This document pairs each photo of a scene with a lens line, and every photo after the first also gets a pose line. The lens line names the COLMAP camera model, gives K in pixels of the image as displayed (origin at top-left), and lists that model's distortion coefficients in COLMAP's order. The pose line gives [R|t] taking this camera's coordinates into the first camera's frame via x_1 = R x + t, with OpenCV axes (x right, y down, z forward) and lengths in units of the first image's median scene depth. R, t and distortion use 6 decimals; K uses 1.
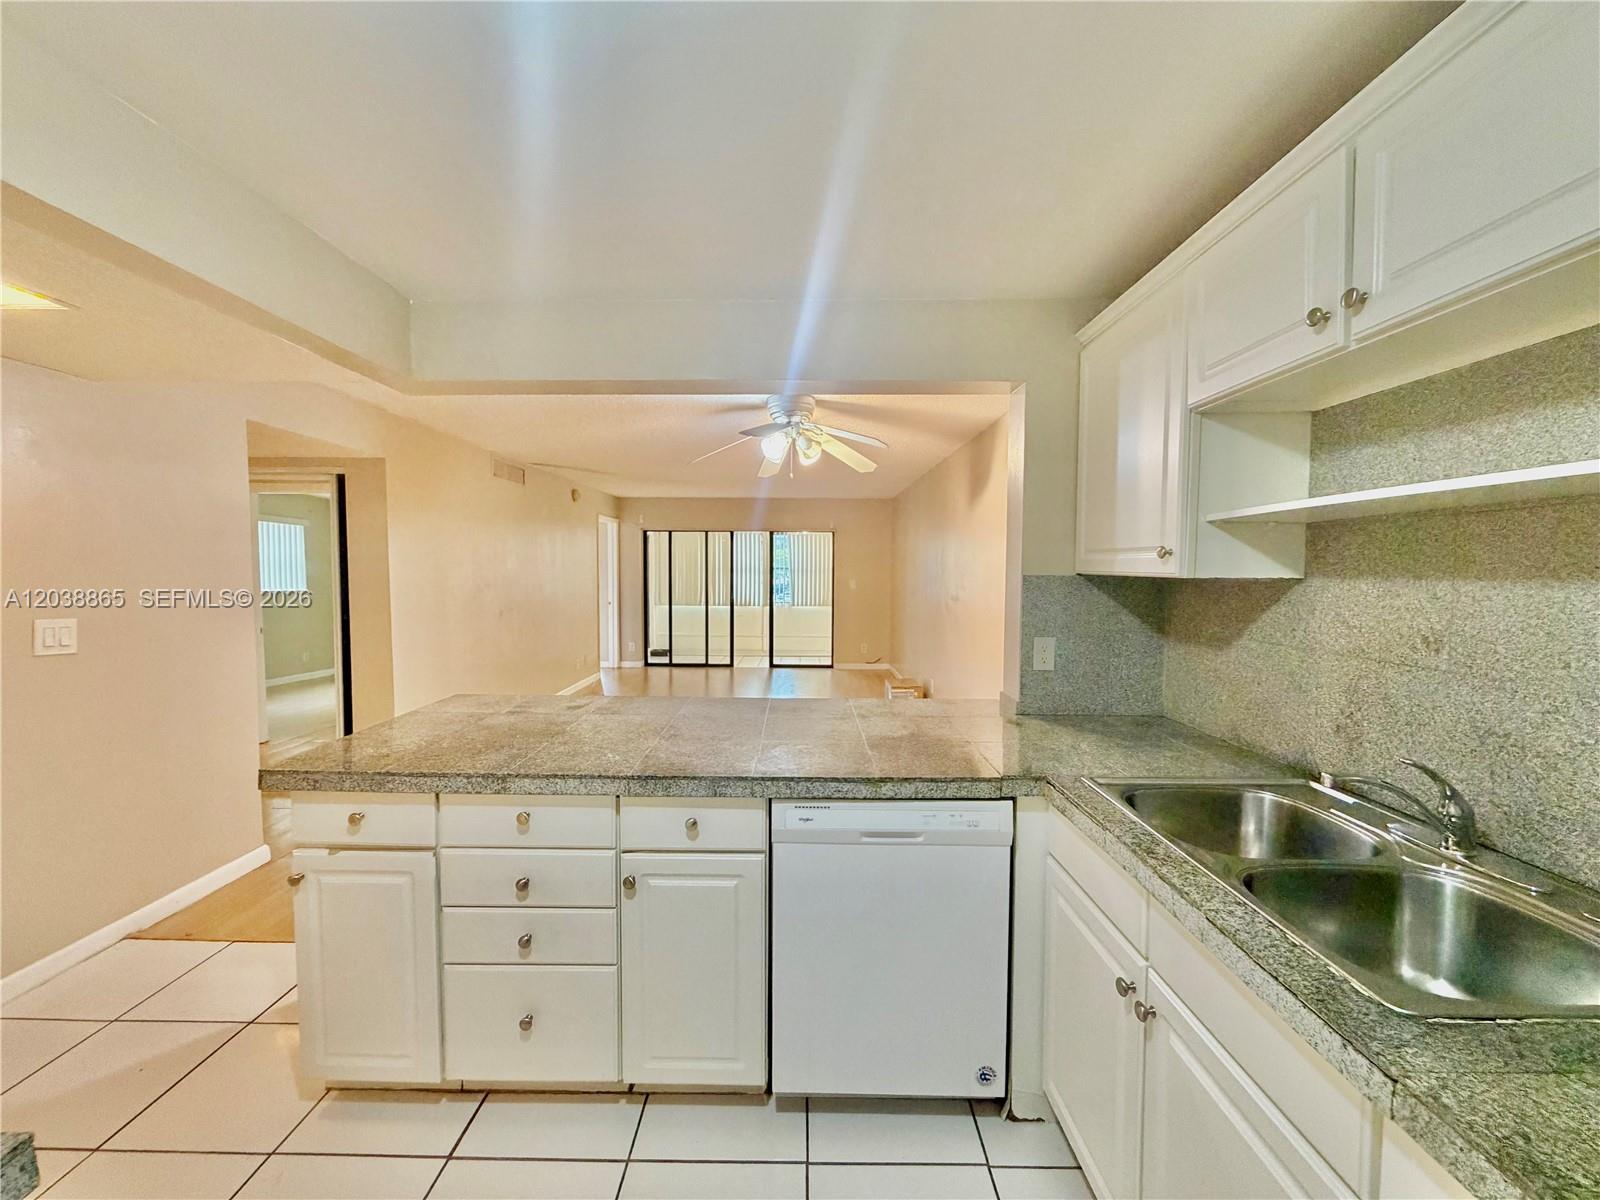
lens RADIAL K [[635.4, 0, 796.7], [0, 635.4, 597.6], [0, 0, 1]] dist [0.001172, -0.000074]
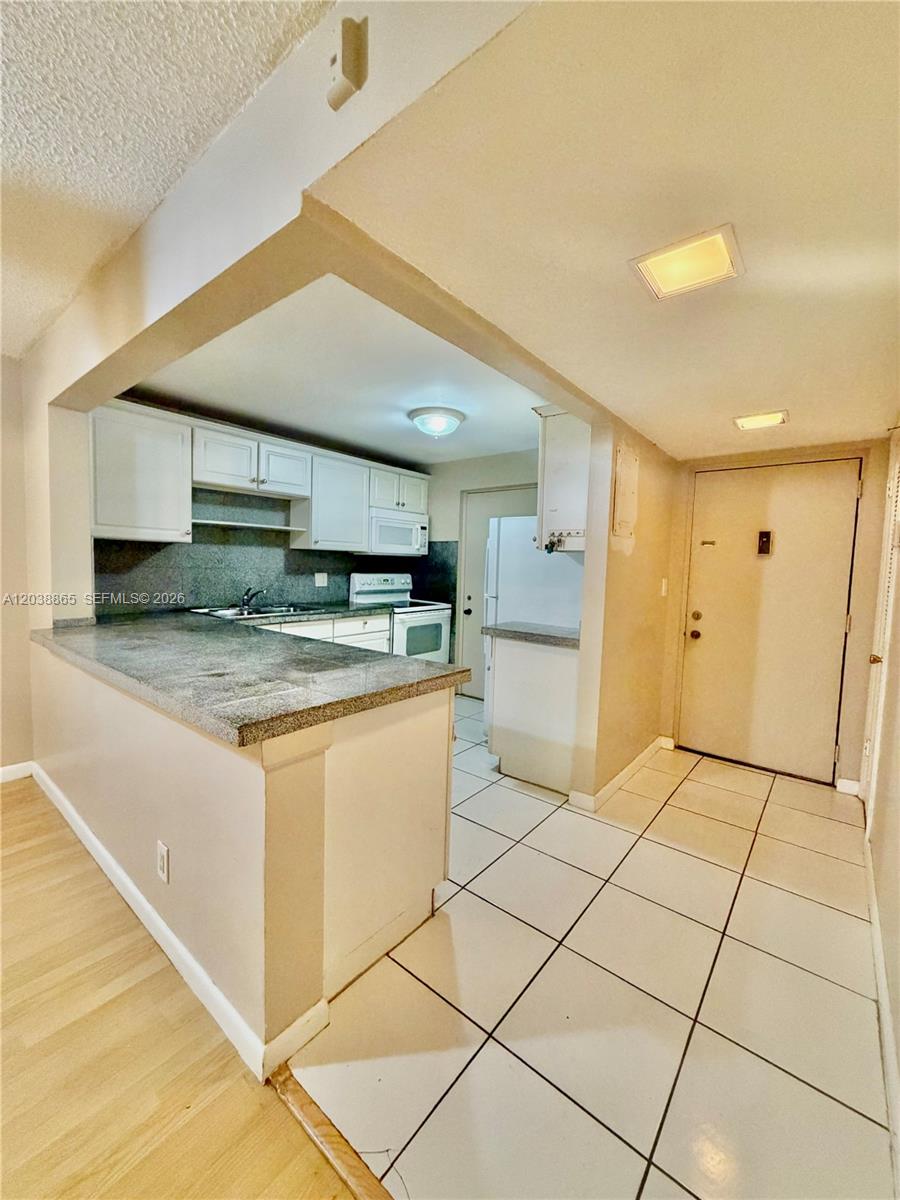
lens RADIAL K [[476.6, 0, 450.7], [0, 476.6, 595.9], [0, 0, 1]] dist [0.001172, -0.000074]
pose [[-0.784219, -0.069649, 0.616562, -1.502271], [-0.002430, 0.994017, 0.109197, -0.031339], [-0.620479, 0.084137, -0.779697, 1.908547]]
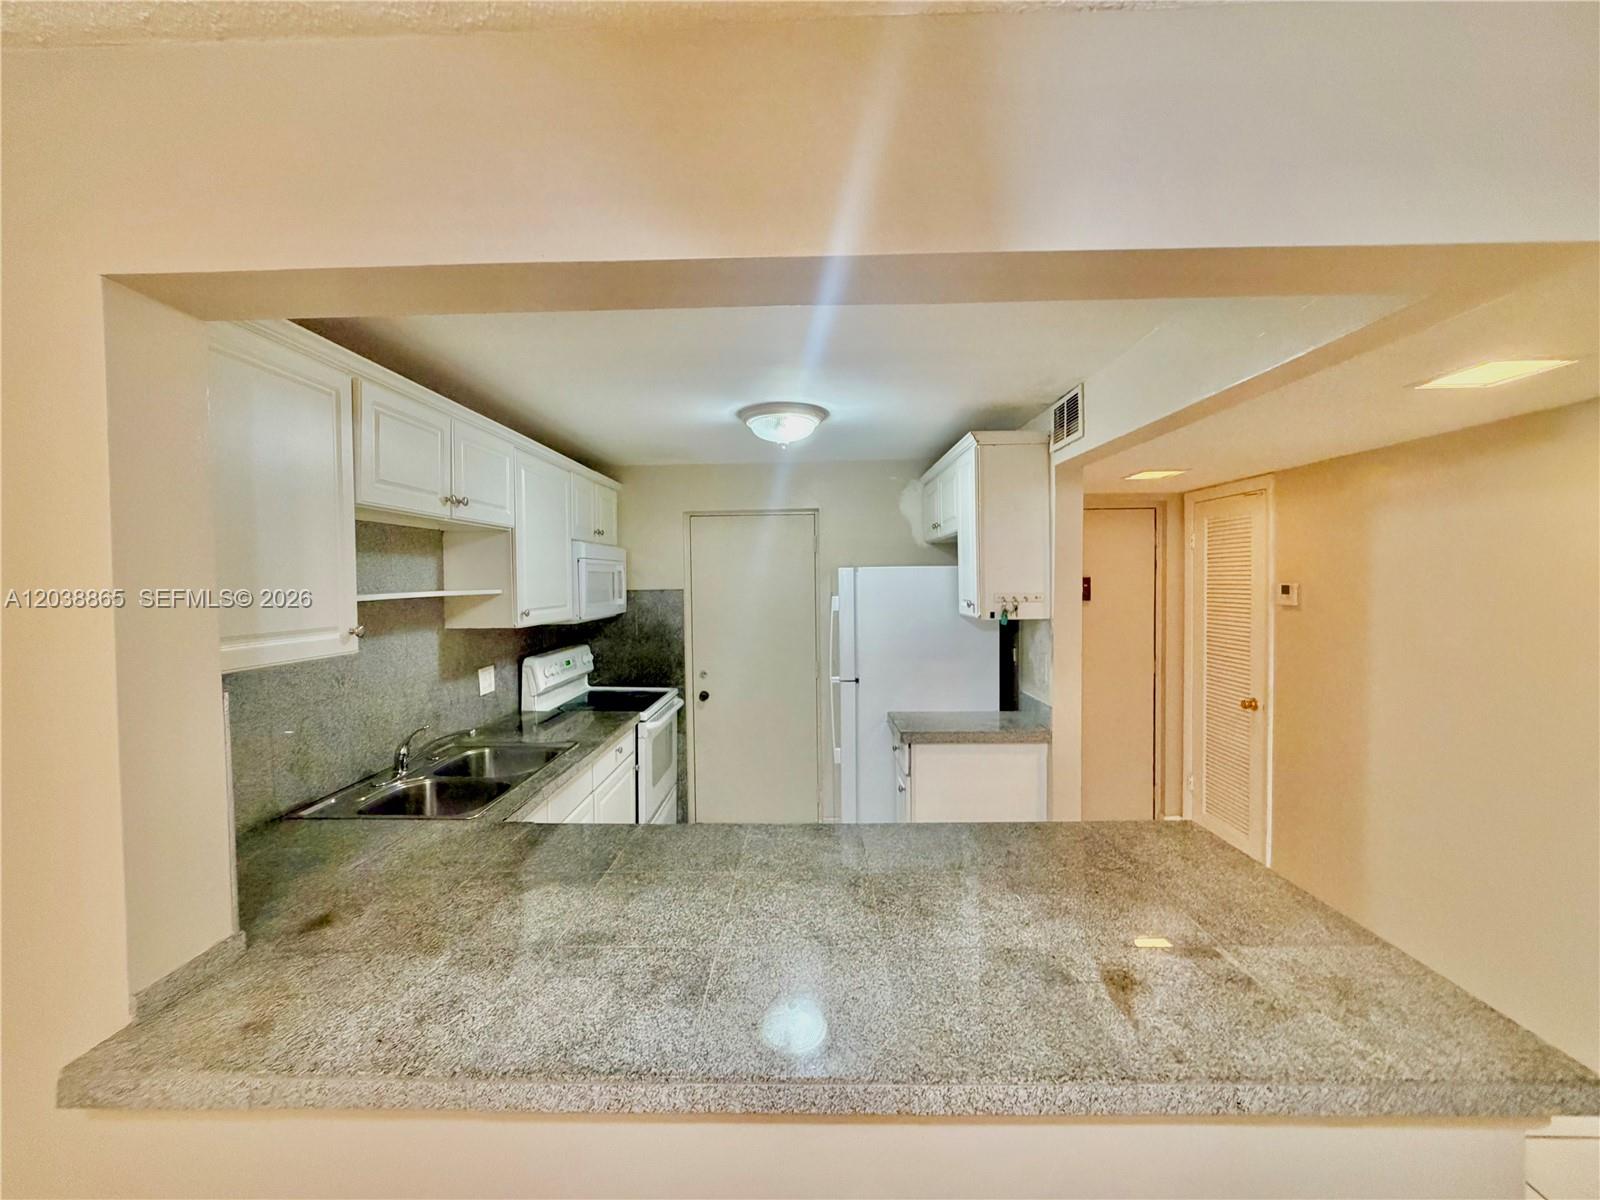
lens RADIAL K [[635.4, 0, 796.7], [0, 635.4, 597.6], [0, 0, 1]] dist [0.001172, -0.000074]
pose [[-0.999895, 0.004844, 0.013635, -0.167409], [0.005900, 0.996894, 0.078538, -0.211104], [-0.013213, 0.078610, -0.996818, 2.078365]]
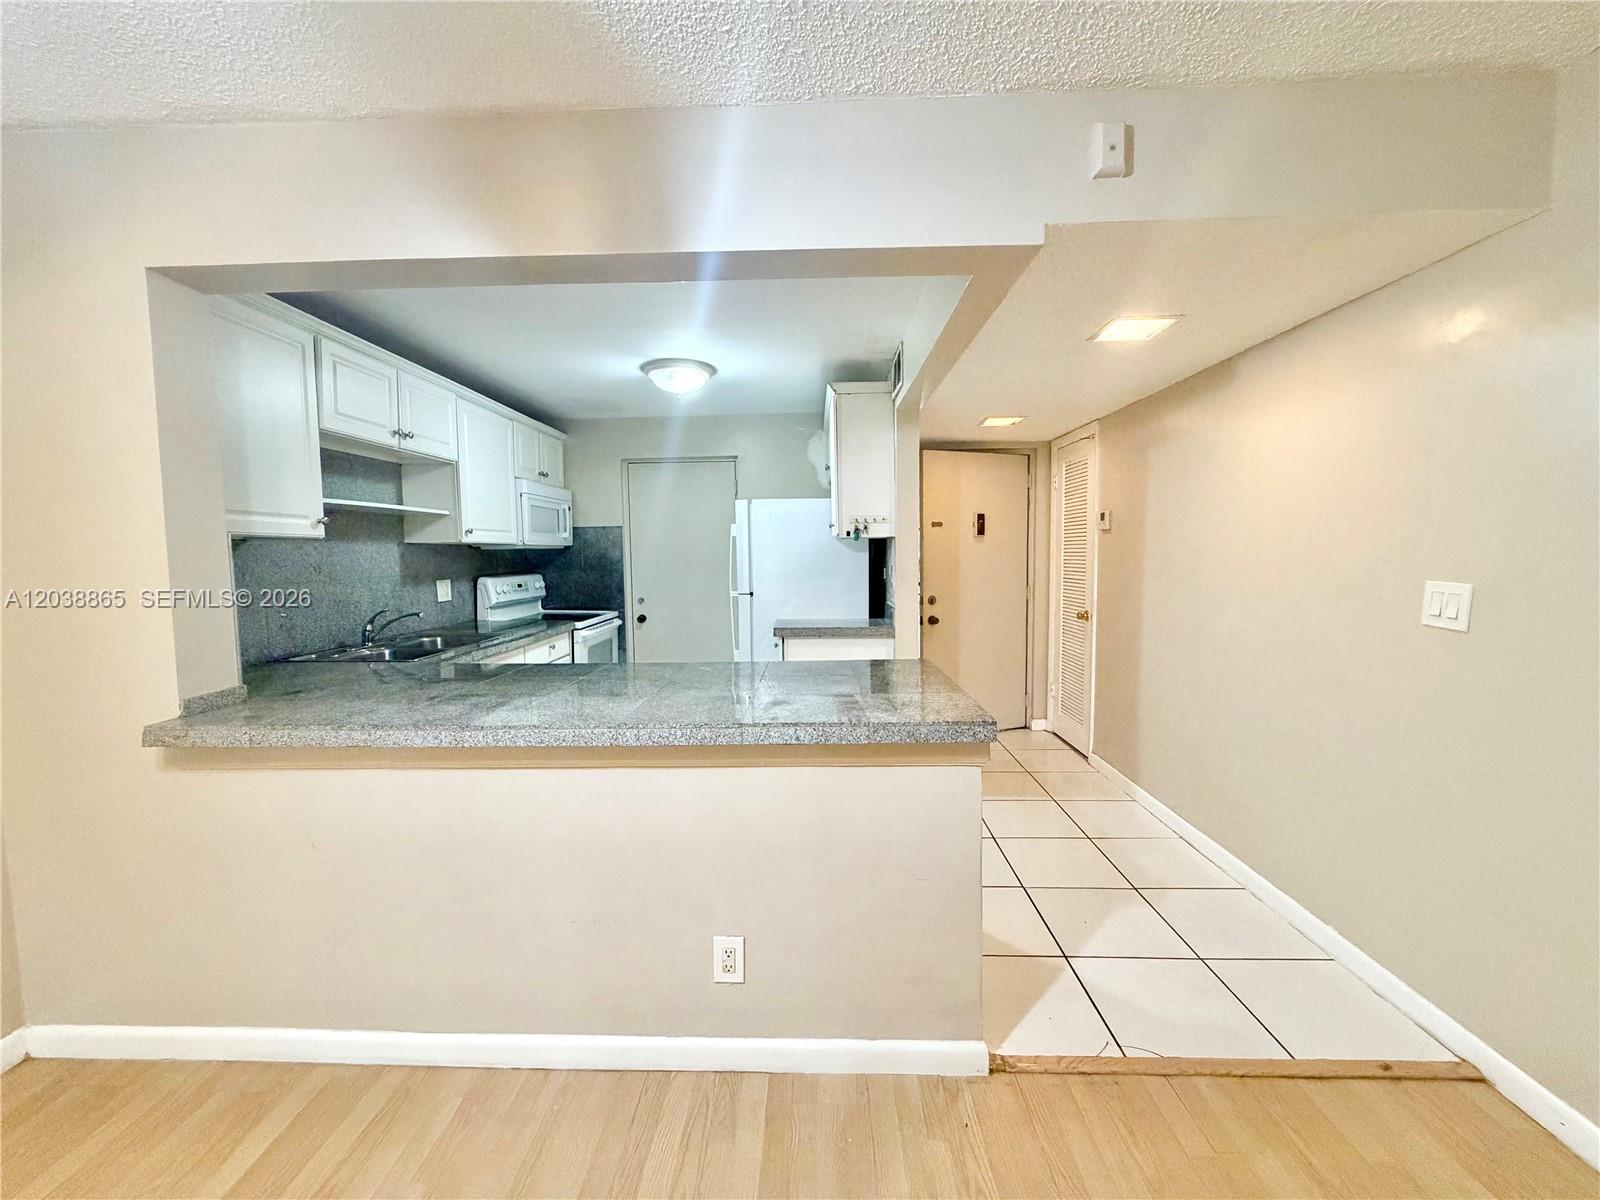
lens RADIAL K [[635.4, 0, 796.7], [0, 635.4, 597.6], [0, 0, 1]] dist [0.001172, -0.000074]
pose [[-0.999768, 0.004765, 0.021013, -0.554992], [0.007248, 0.992784, 0.119701, -0.065197], [-0.020291, 0.119826, -0.992588, 2.506198]]
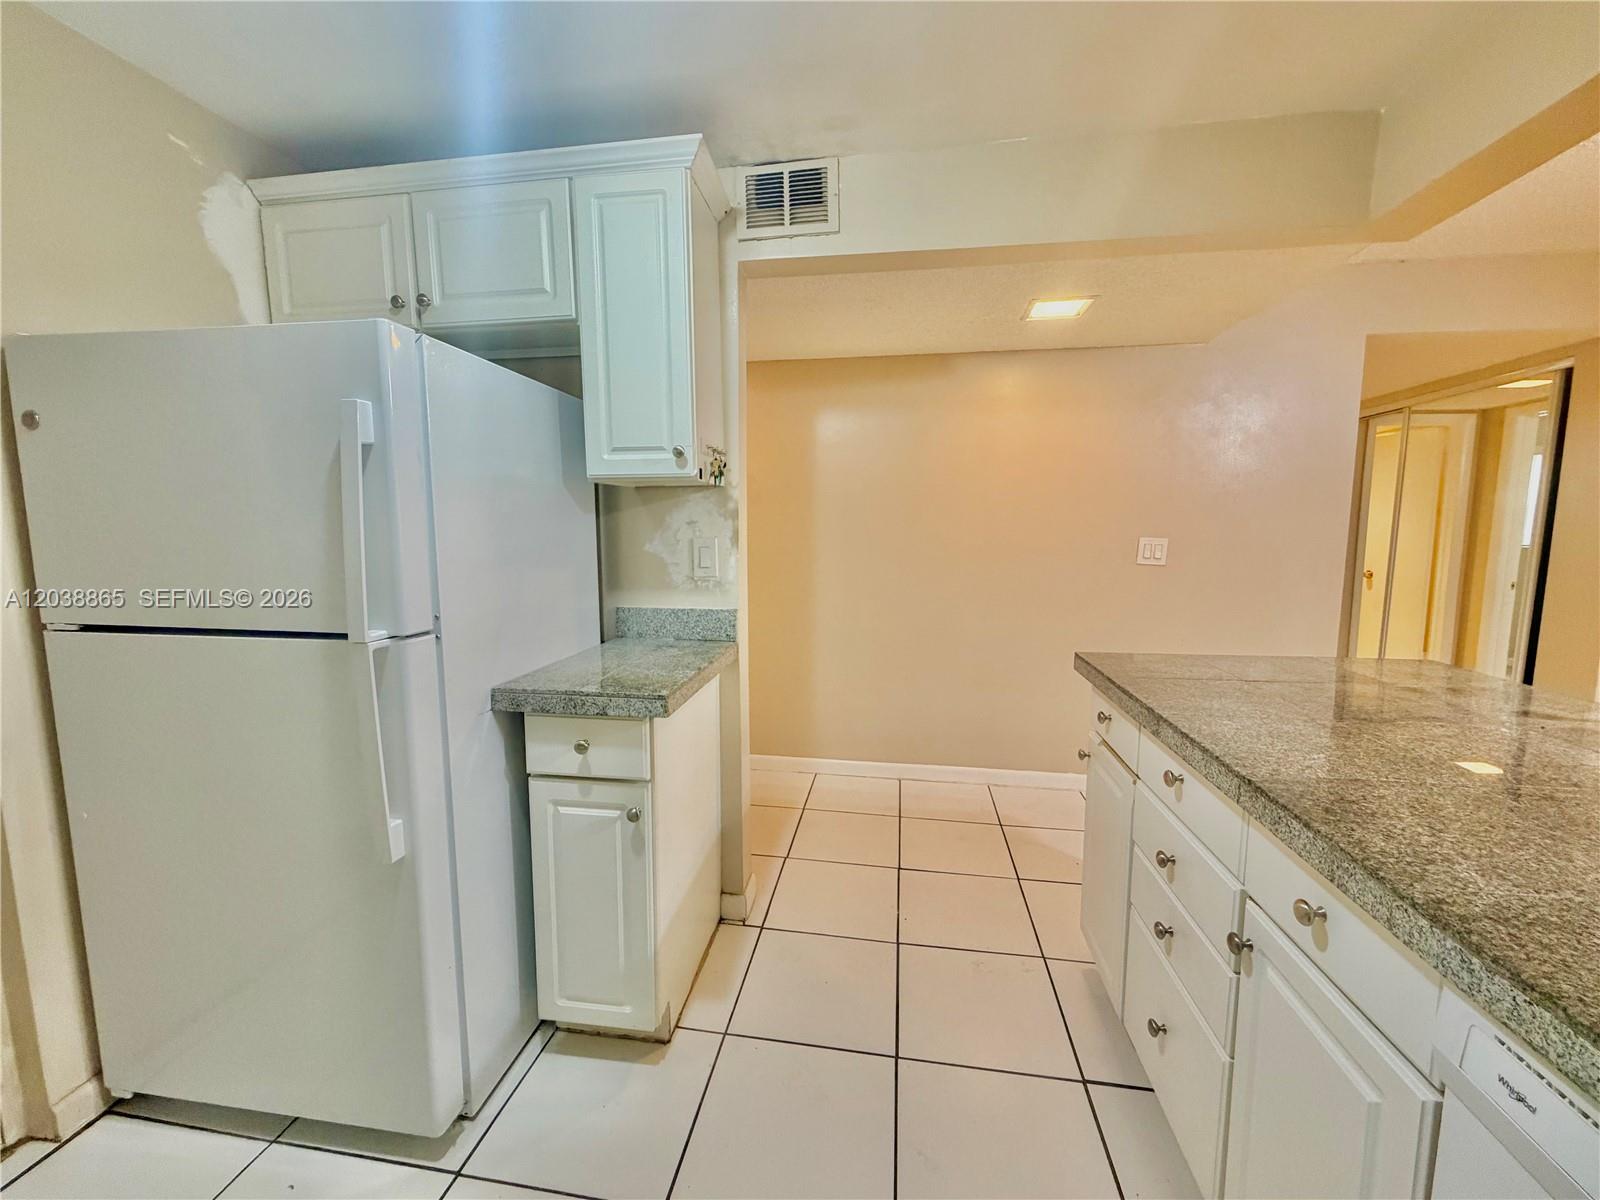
lens RADIAL K [[635.4, 0, 796.7], [0, 635.4, 597.6], [0, 0, 1]] dist [0.001172, -0.000074]
pose [[-0.148490, 0.104003, -0.983430, 0.382091], [-0.046074, 0.992647, 0.111935, 0.060548], [0.987840, 0.061932, -0.142606, 0.641434]]
